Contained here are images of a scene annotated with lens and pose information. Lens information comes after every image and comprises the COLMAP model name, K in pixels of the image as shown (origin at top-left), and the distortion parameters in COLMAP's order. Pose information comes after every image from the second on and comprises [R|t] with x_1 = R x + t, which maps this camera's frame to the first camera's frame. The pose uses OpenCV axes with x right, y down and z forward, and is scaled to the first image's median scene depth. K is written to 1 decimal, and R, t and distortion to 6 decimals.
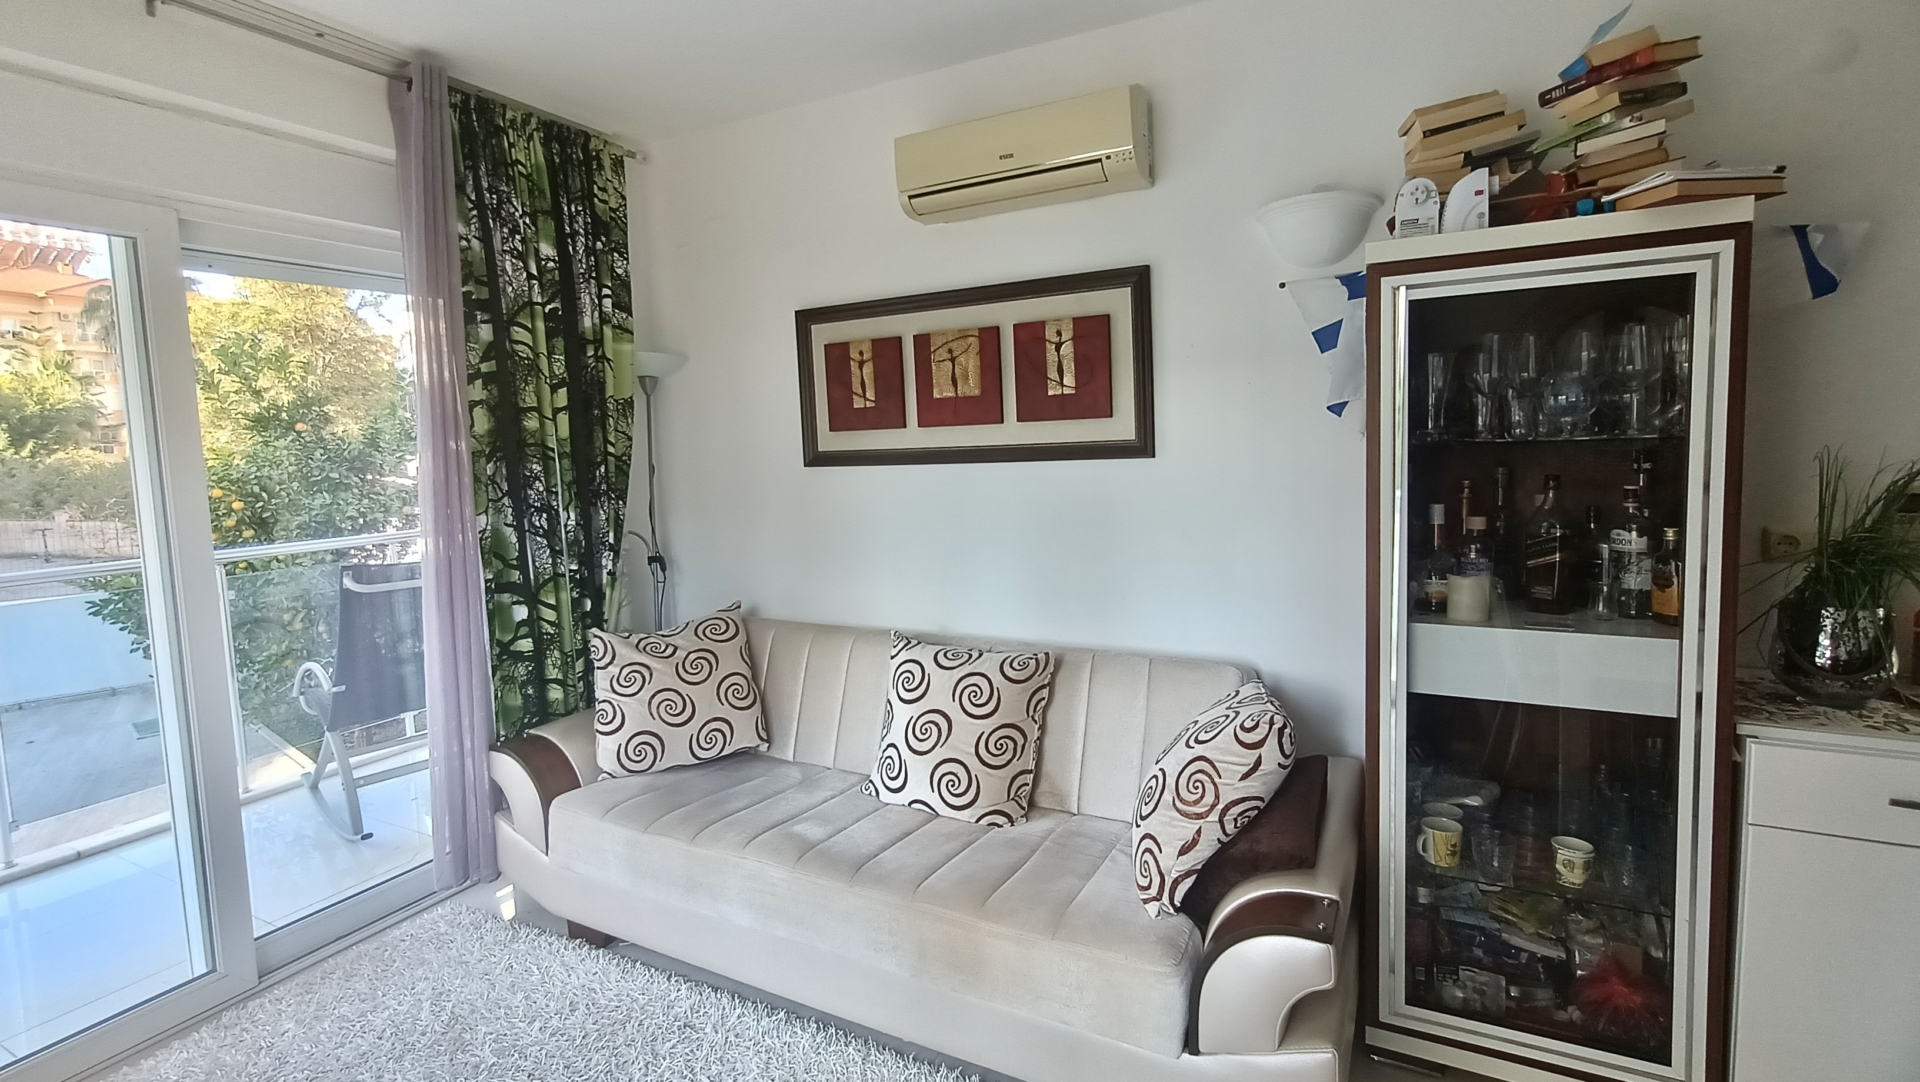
lens RADIAL K [[873.8, 0, 953.2], [0, 873.8, 508.7], [0, 0, 1]] dist [-0.001435, 0.000679]
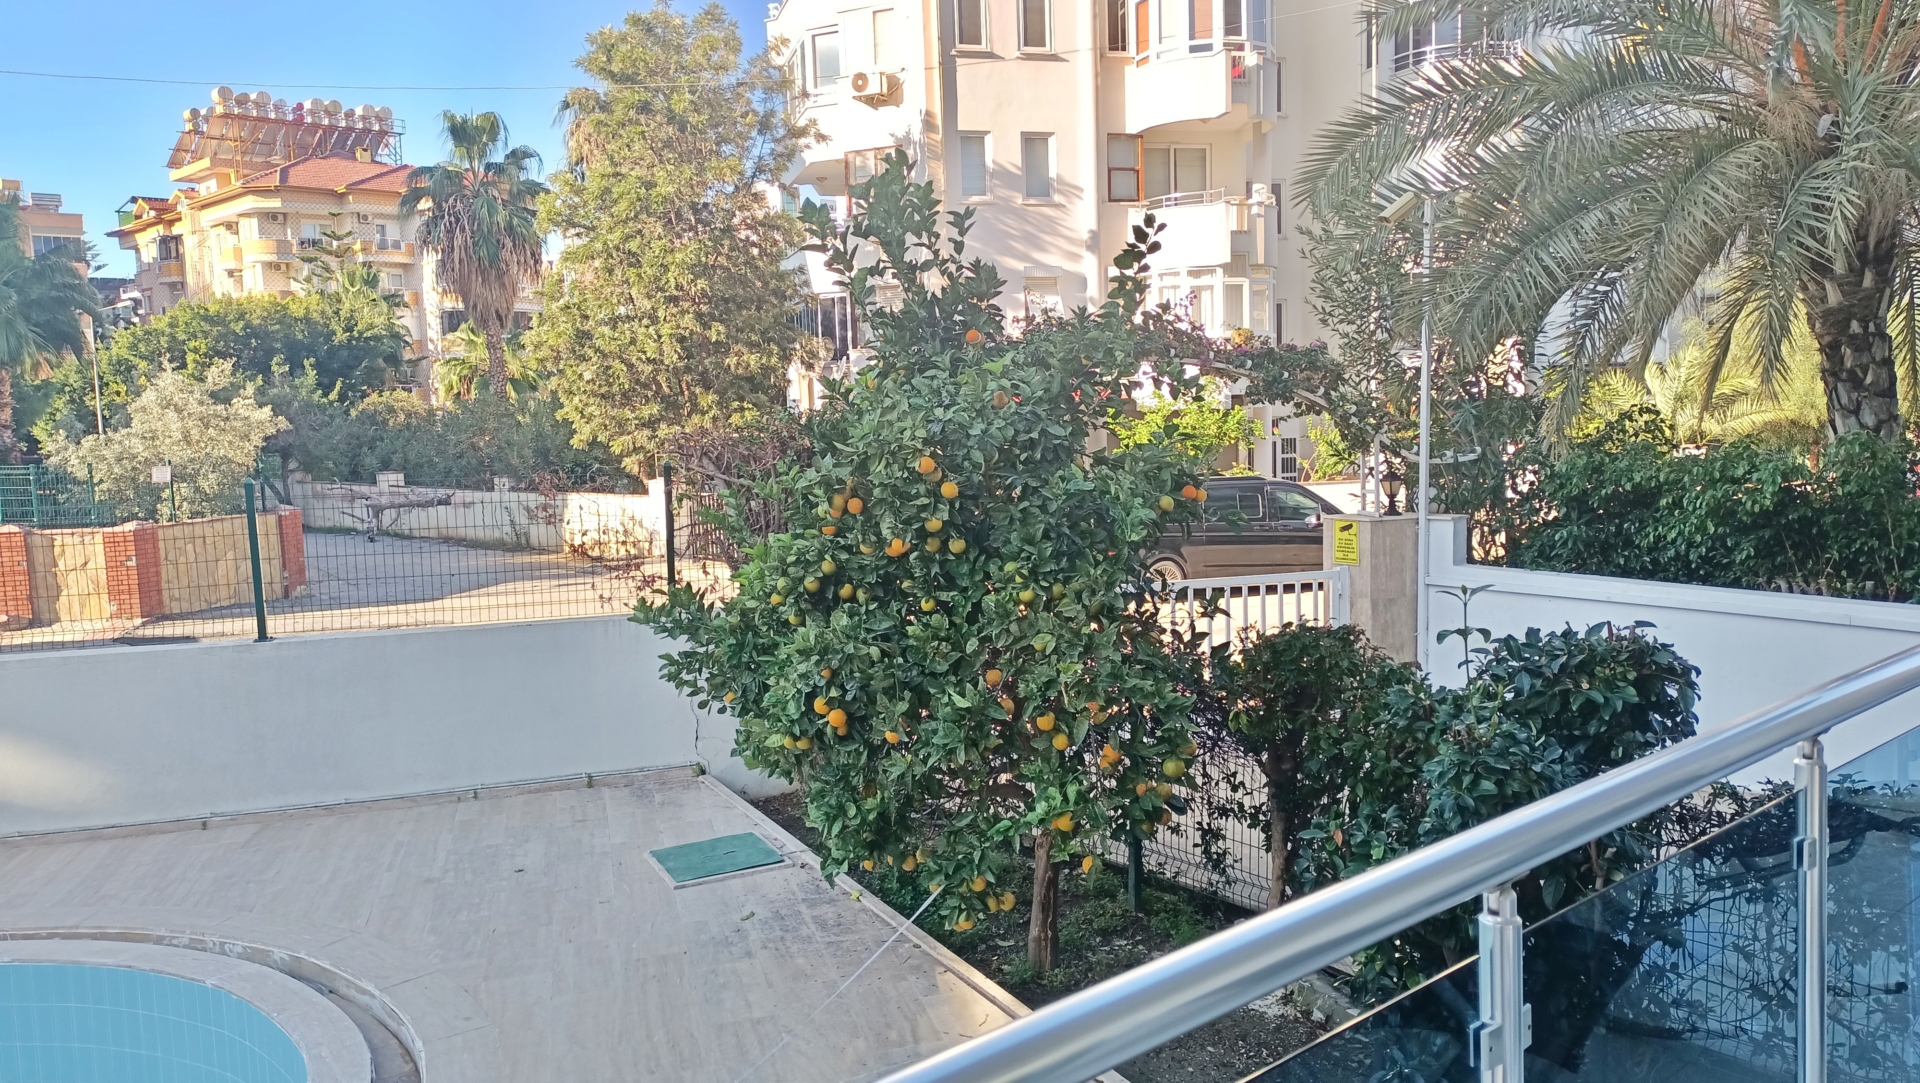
lens RADIAL K [[1427.9, 0, 965.5], [0, 1427.9, 537.2], [0, 0, 1]] dist [0.053026, -0.068585]
pose [[0.926350, 0.041431, -0.374379, -1.230741], [-0.030640, 0.998927, 0.034732, -0.012691], [0.375417, -0.020703, 0.926625, 0.608346]]
